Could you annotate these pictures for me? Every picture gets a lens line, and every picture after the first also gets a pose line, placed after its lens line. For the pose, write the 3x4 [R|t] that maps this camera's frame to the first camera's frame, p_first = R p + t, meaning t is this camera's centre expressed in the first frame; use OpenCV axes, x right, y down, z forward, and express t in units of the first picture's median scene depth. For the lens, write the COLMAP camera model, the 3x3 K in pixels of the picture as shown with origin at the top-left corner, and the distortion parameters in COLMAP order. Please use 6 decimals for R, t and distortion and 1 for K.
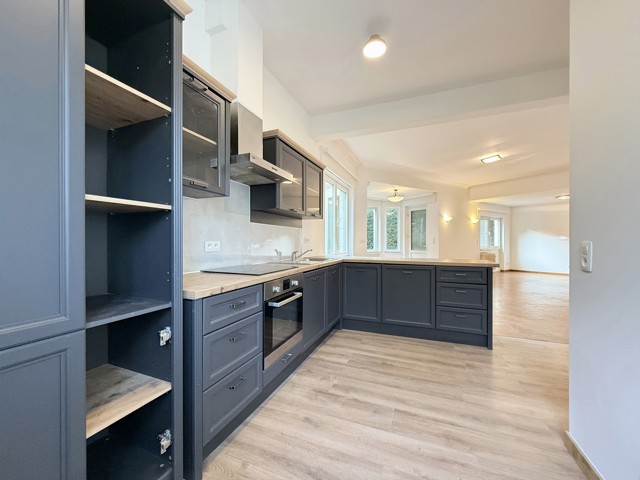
lens RADIAL K [[253.1, 0, 315.1], [0, 253.1, 244.9], [0, 0, 1]] dist [0.000120, 0.000109]
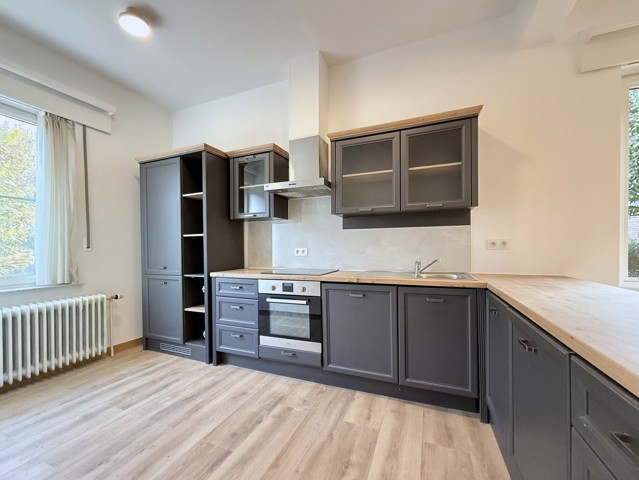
lens RADIAL K [[252.7, 0, 314.6], [0, 252.7, 244.9], [0, 0, 1]] dist [0.000120, 0.000109]
pose [[0.010881, -0.016467, -0.999805, 1.086256], [0.002895, 0.999861, -0.016436, -0.013115], [0.999937, -0.002716, 0.010927, 1.189516]]
